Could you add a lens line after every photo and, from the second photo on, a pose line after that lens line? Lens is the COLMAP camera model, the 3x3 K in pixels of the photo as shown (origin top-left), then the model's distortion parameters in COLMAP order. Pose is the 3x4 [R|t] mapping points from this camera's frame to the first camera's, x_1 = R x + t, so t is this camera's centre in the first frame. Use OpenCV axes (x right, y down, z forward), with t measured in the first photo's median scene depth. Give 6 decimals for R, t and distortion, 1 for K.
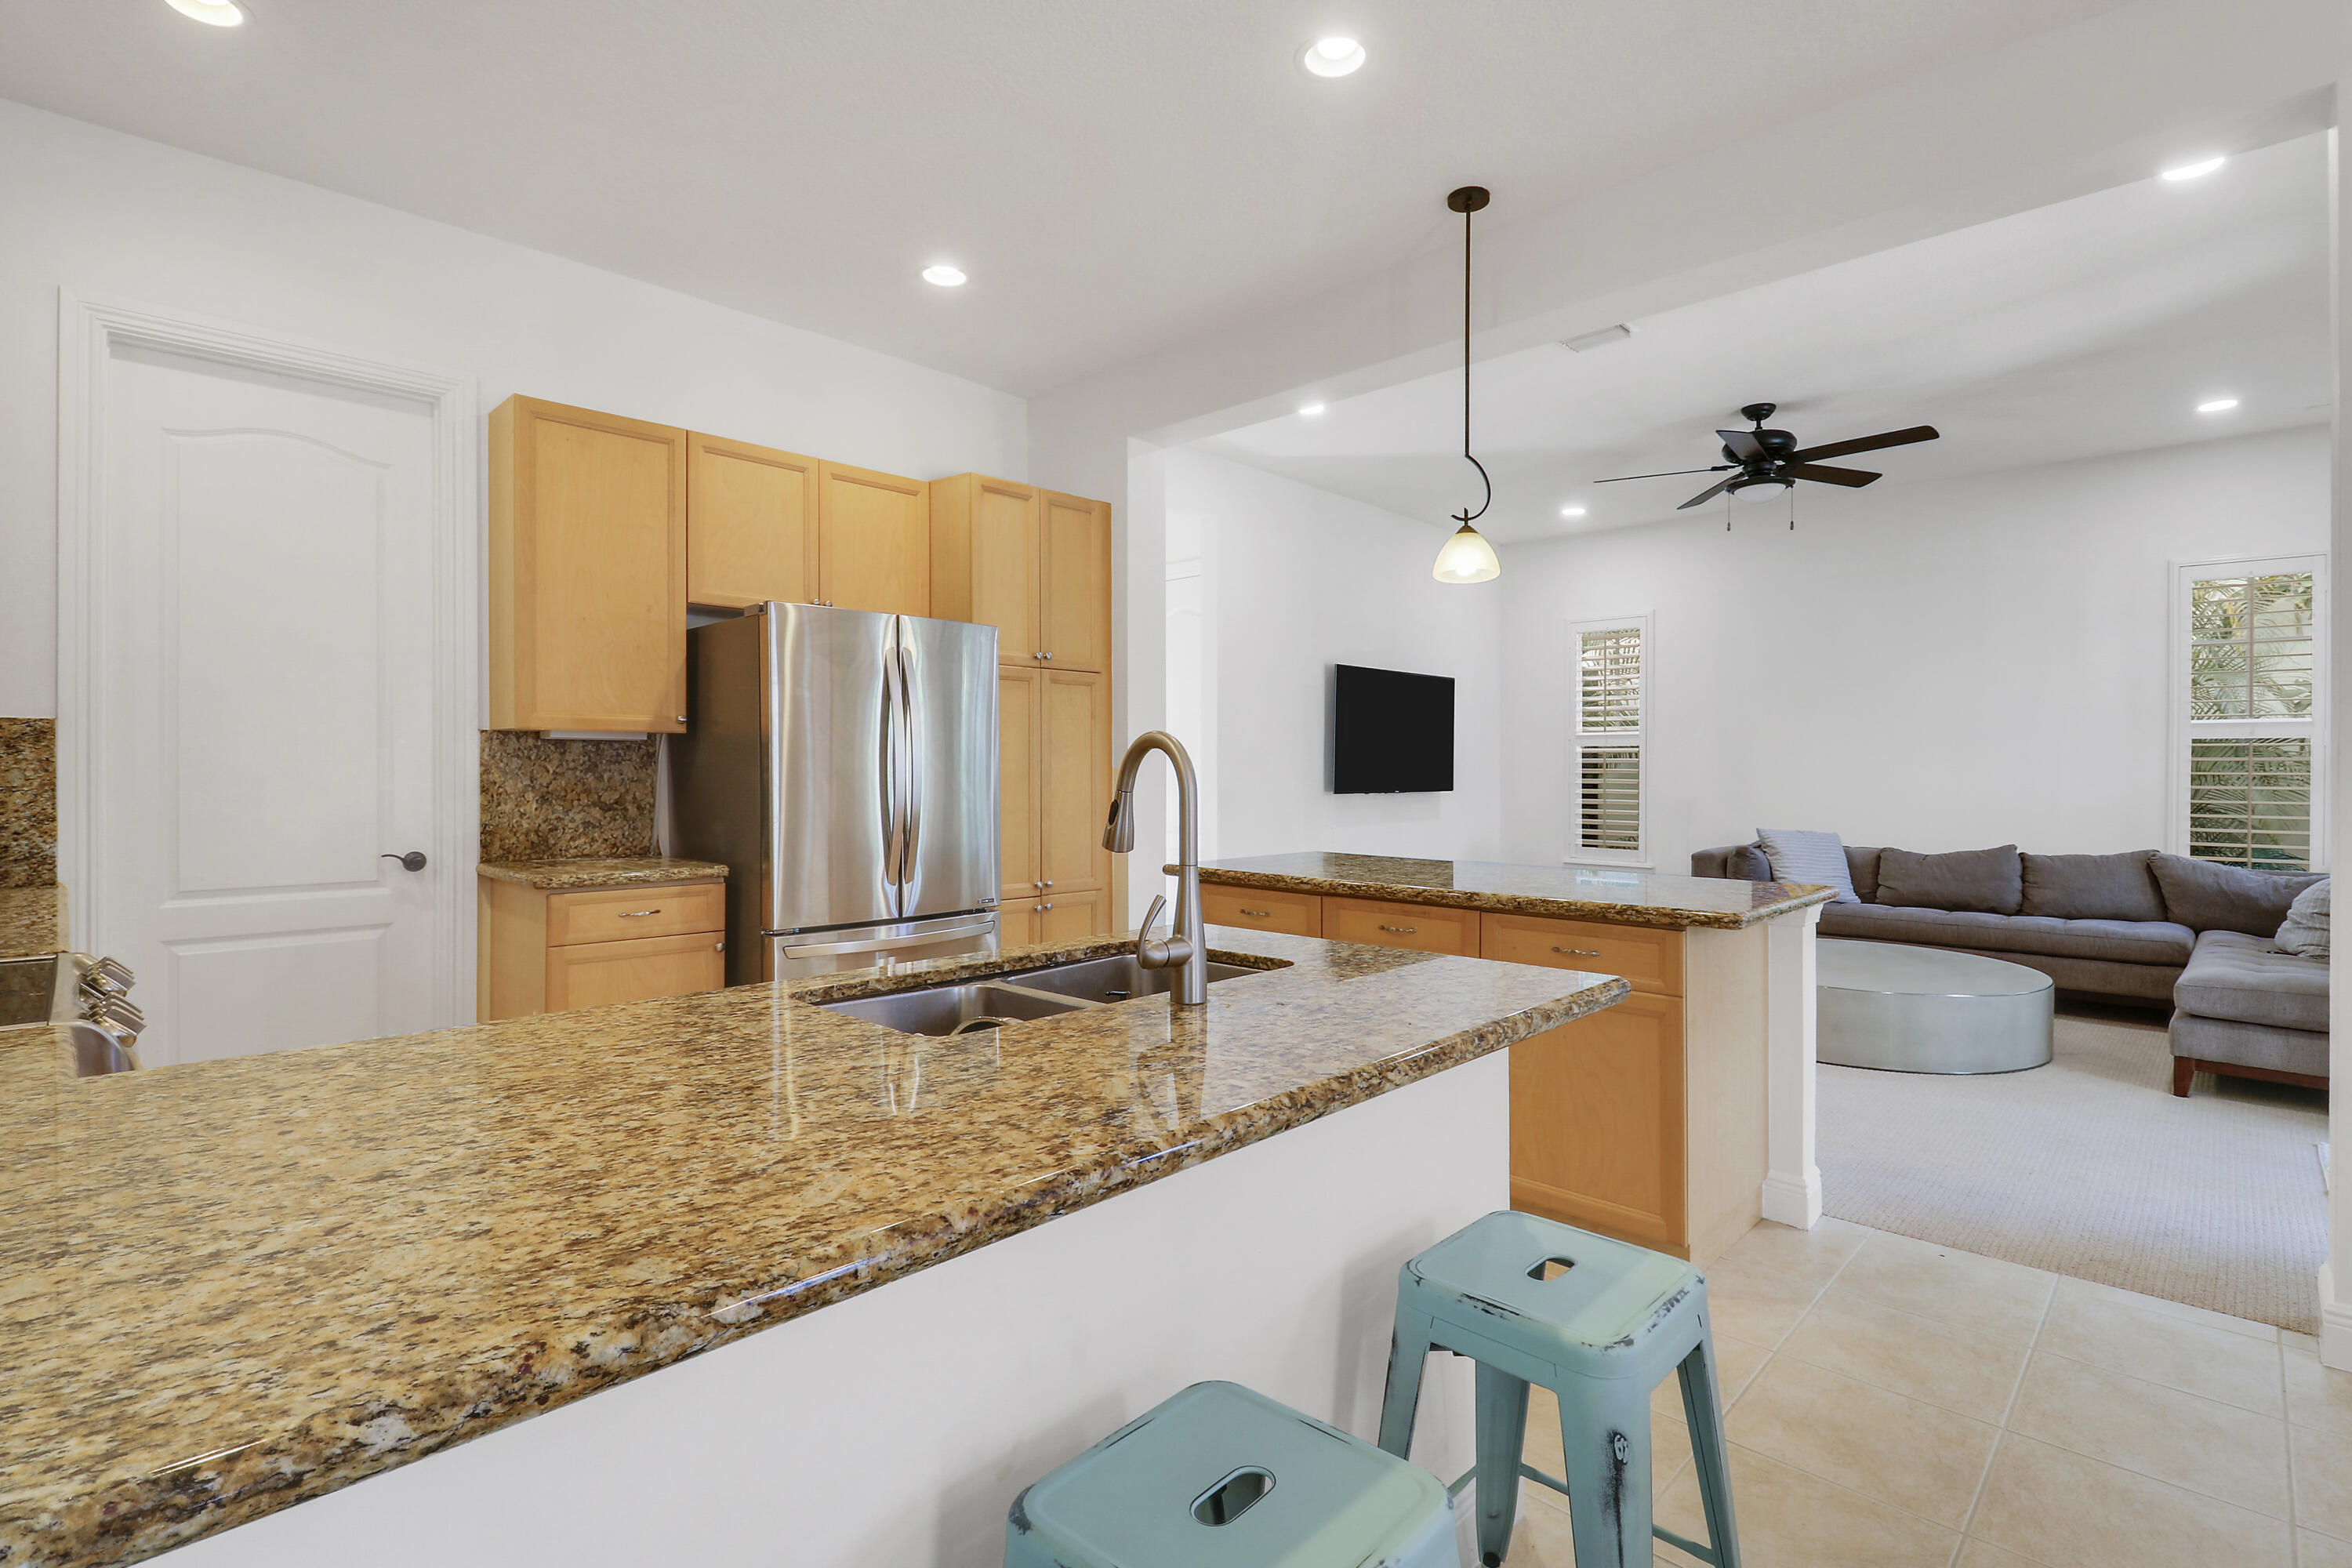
lens RADIAL K [[1084.2, 0, 1181.2], [0, 1084.2, 777.6], [0, 0, 1]] dist [-0.029274, -0.000102]
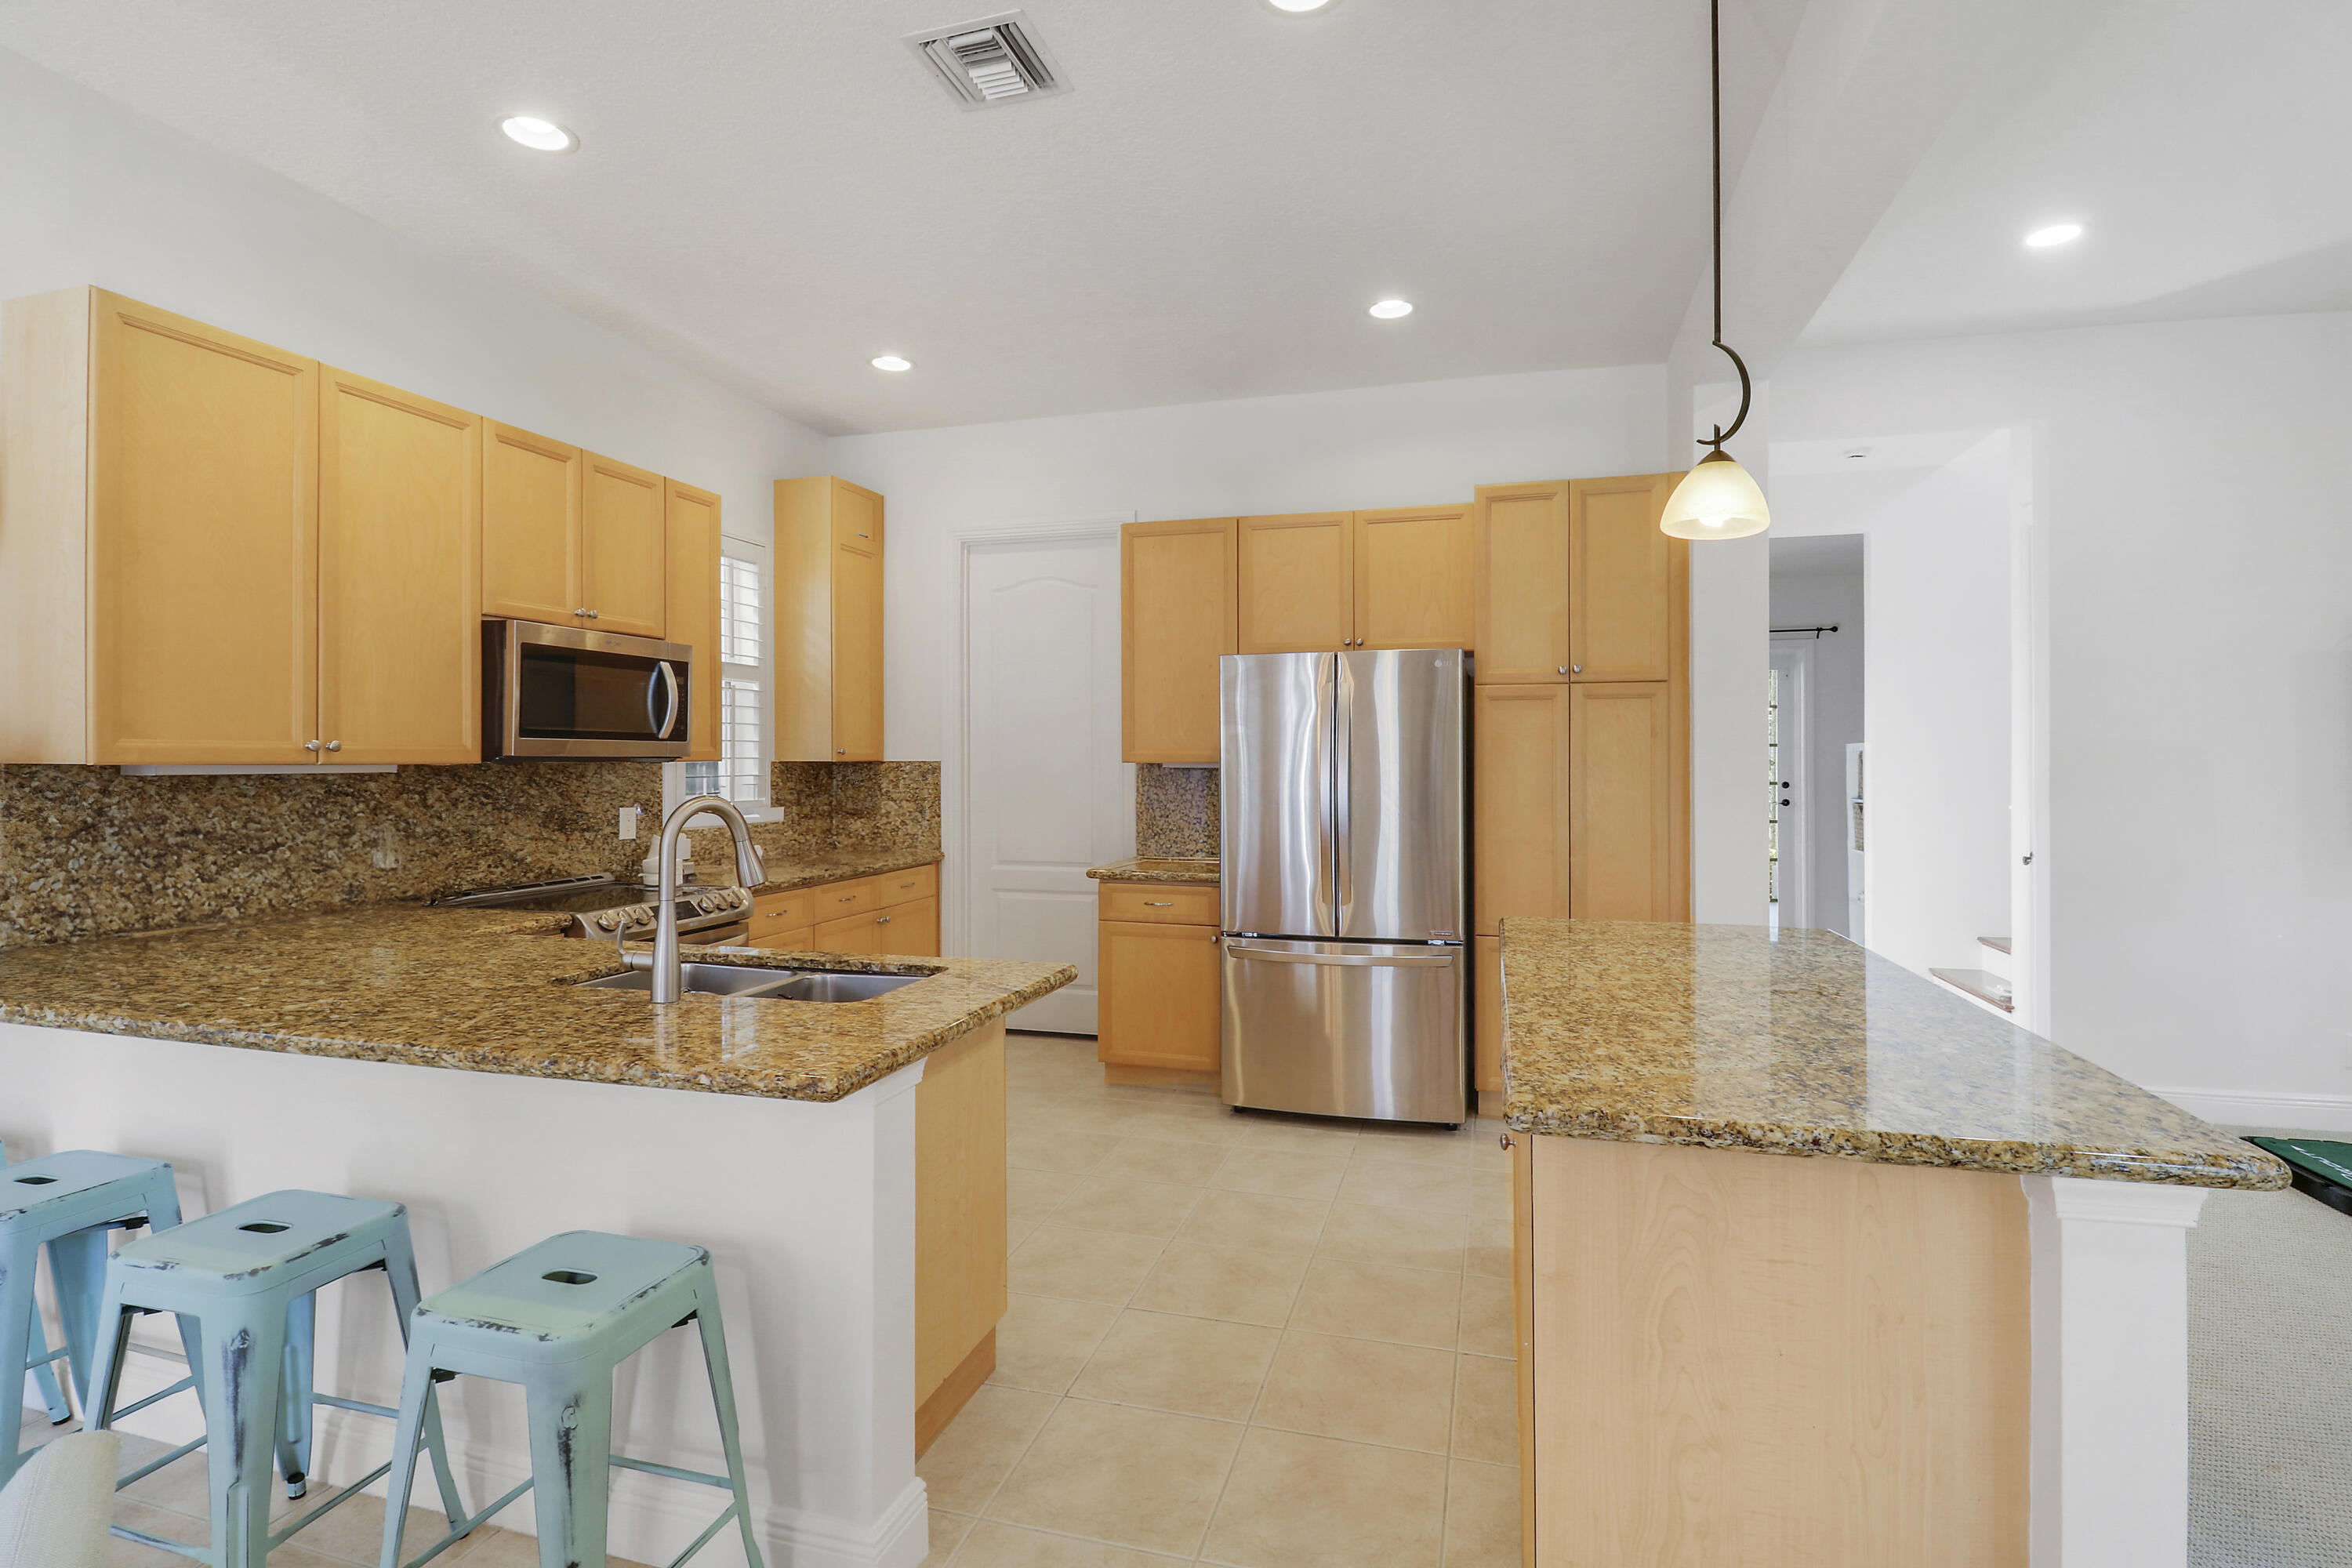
lens RADIAL K [[1084.2, 0, 1183.0], [0, 1084.2, 767.0], [0, 0, 1]] dist [-0.029274, -0.000102]
pose [[0.471778, 0.002648, -0.881714, 0.611672], [-0.006896, 0.999976, -0.000687, -0.035766], [0.881691, 0.006404, 0.471785, 0.367948]]
